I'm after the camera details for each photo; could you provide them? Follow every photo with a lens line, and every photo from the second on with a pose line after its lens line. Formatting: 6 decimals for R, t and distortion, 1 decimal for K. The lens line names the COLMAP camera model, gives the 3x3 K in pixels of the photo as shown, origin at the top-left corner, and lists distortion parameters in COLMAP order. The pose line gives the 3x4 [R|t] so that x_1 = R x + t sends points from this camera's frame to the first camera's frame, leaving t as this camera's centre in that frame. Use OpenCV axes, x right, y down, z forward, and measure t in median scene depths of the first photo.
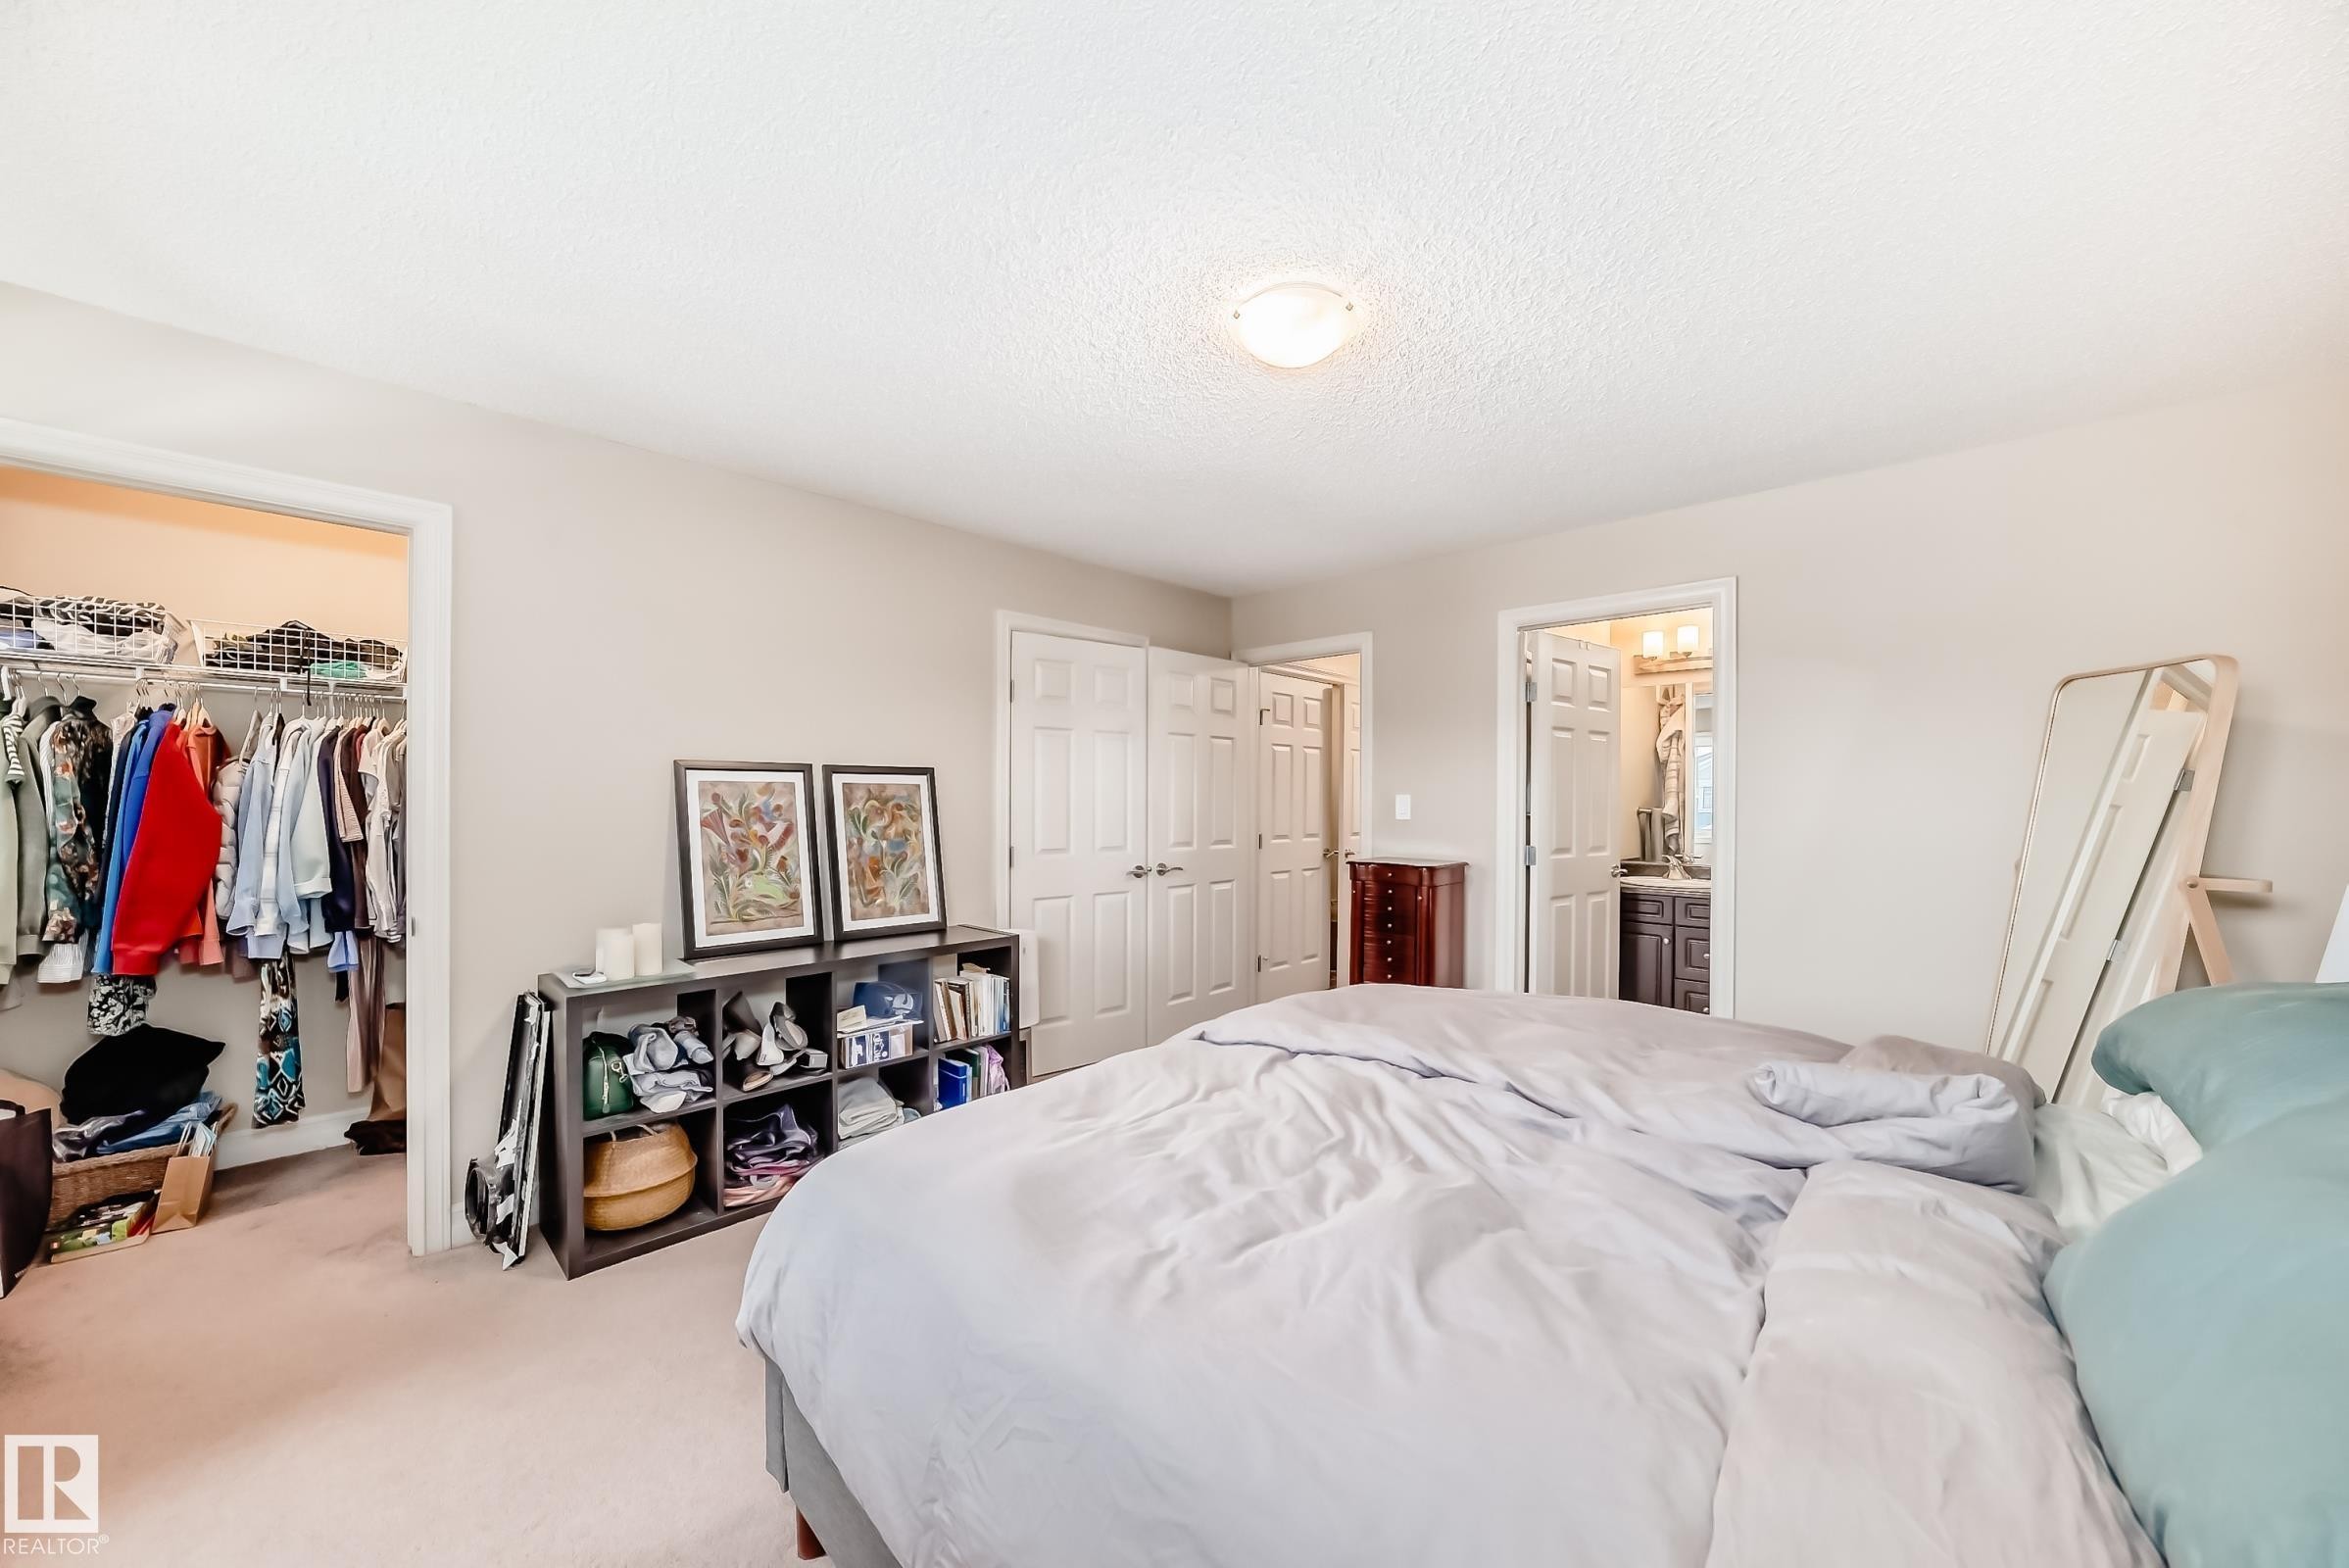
lens RADIAL K [[854.4, 0, 1175.7], [0, 854.4, 795.0], [0, 0, 1]] dist [-0.013022, 0.000279]
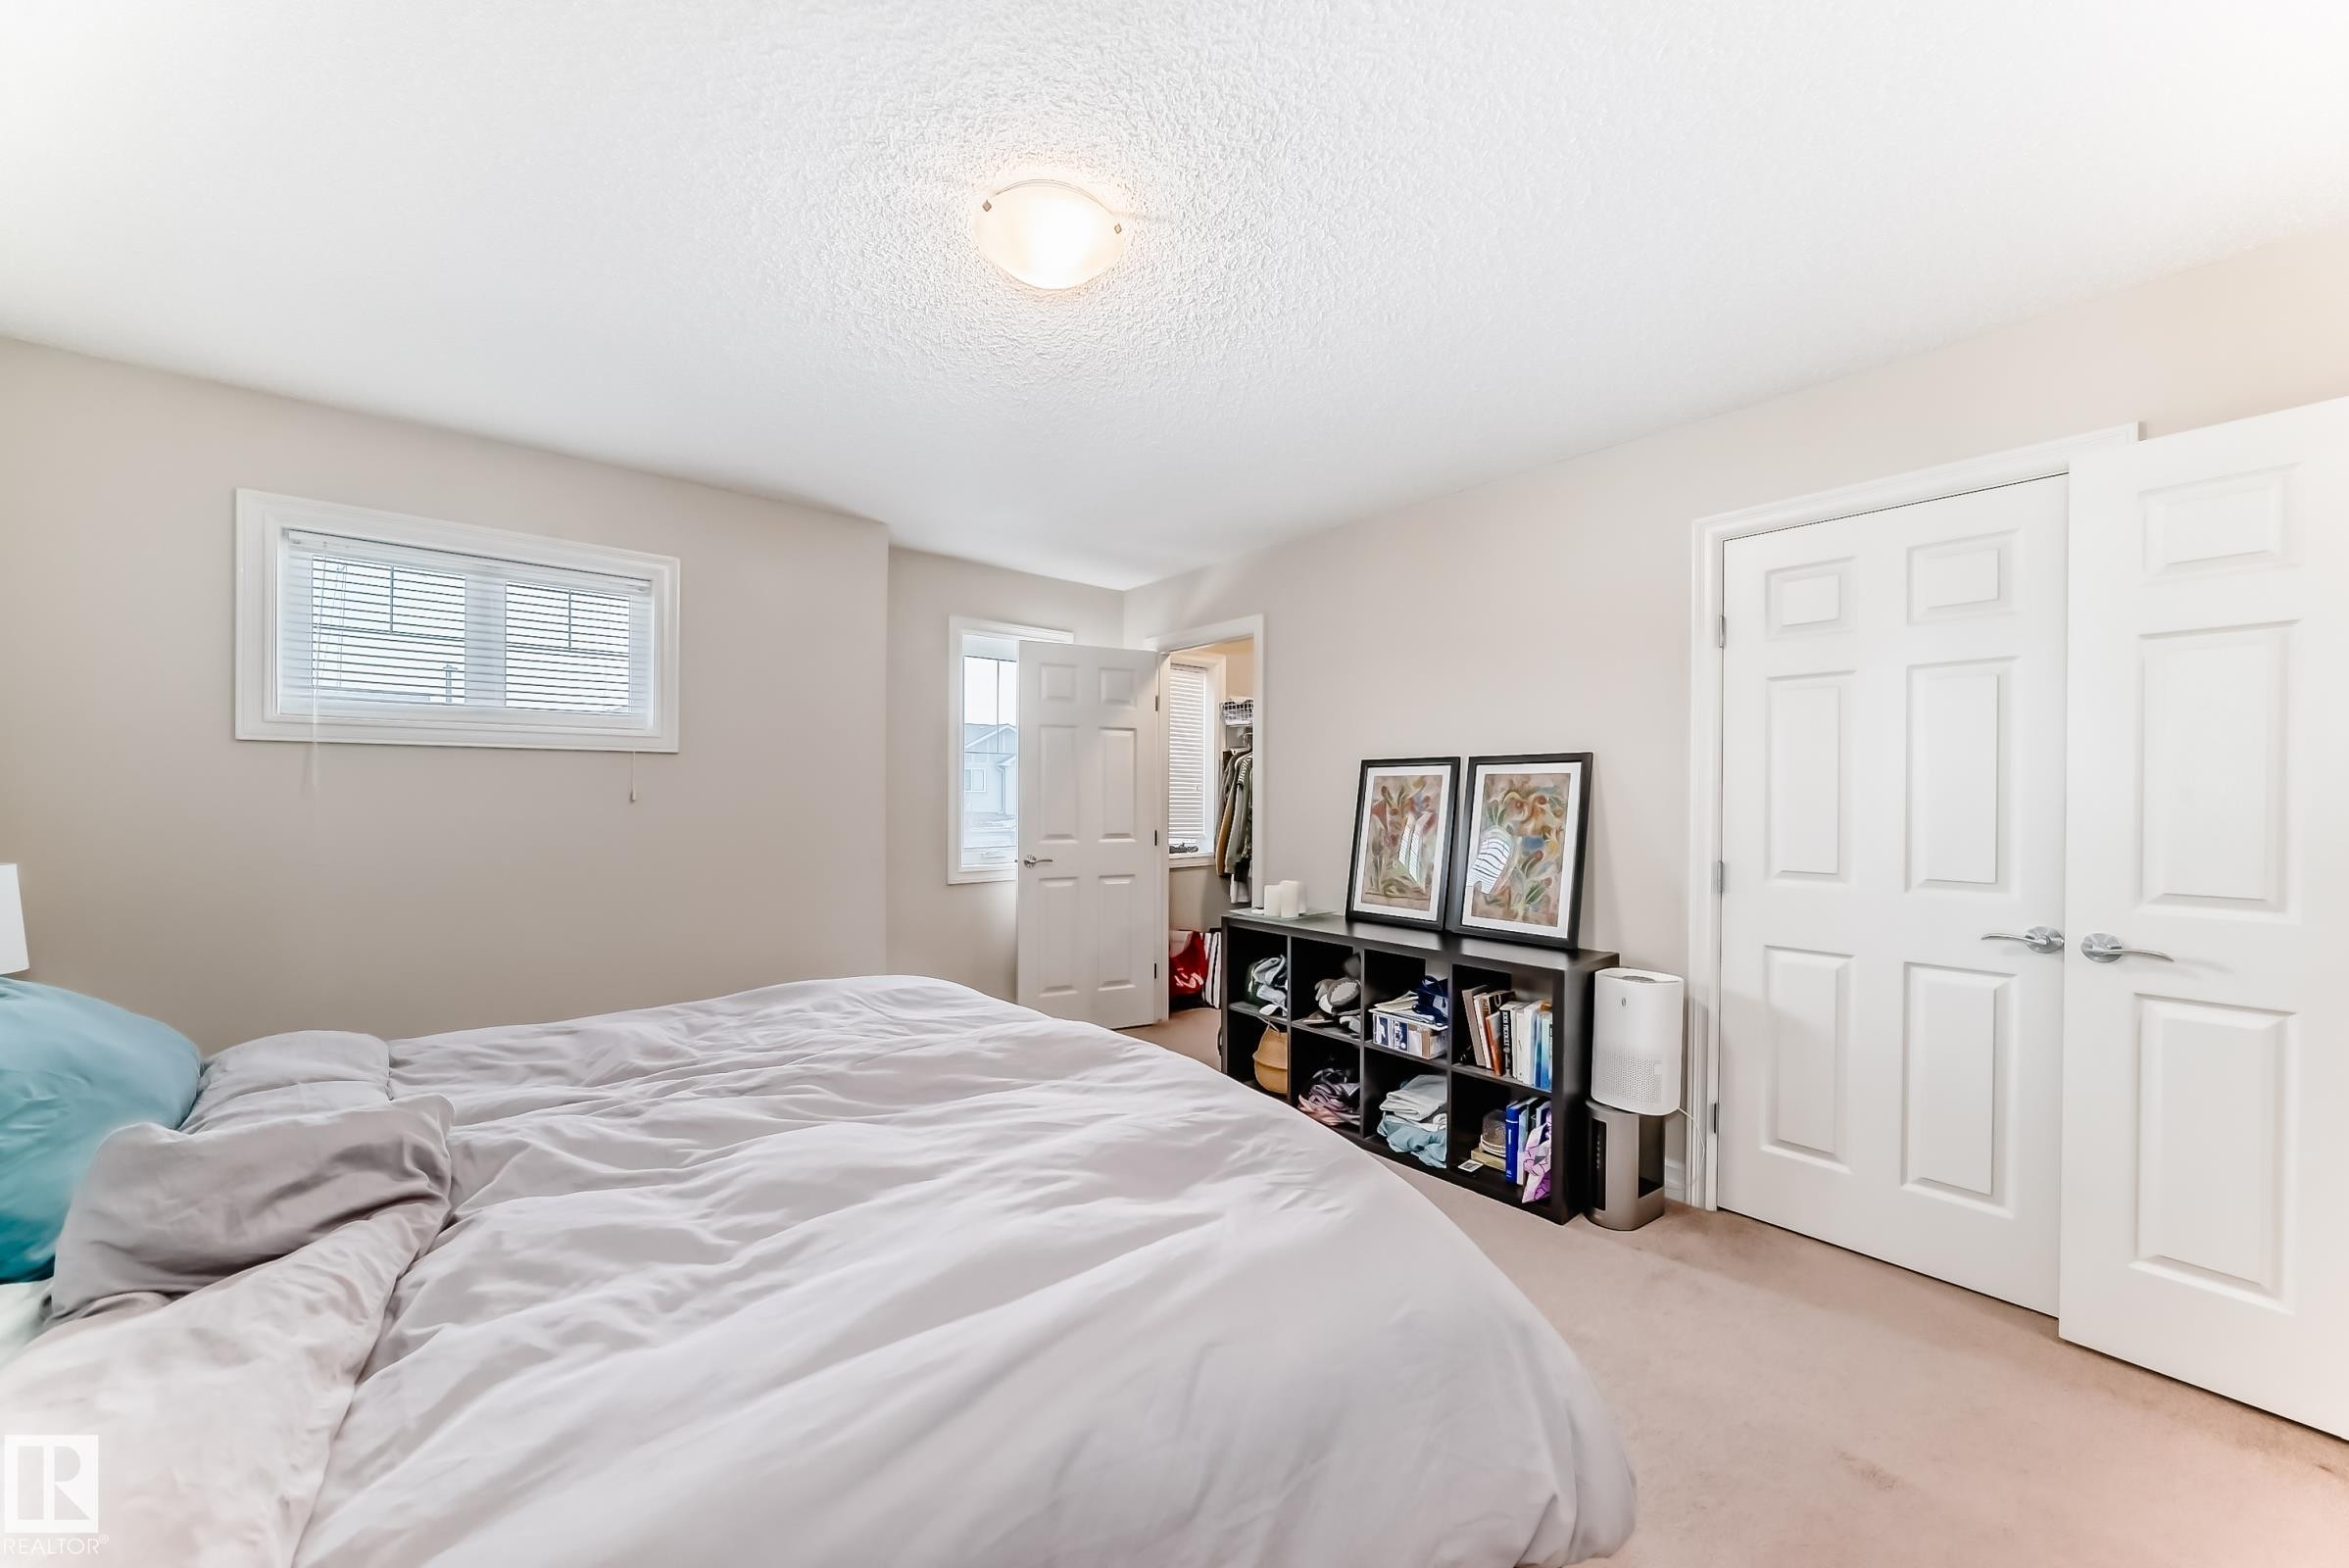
lens RADIAL K [[854.4, 0, 1175.1], [0, 854.4, 796.2], [0, 0, 1]] dist [-0.013022, 0.000279]
pose [[-0.083117, -0.004998, -0.996527, 0.611737], [-0.006980, 0.999966, -0.004434, 0.017723], [0.996515, 0.006587, -0.083149, 0.740515]]
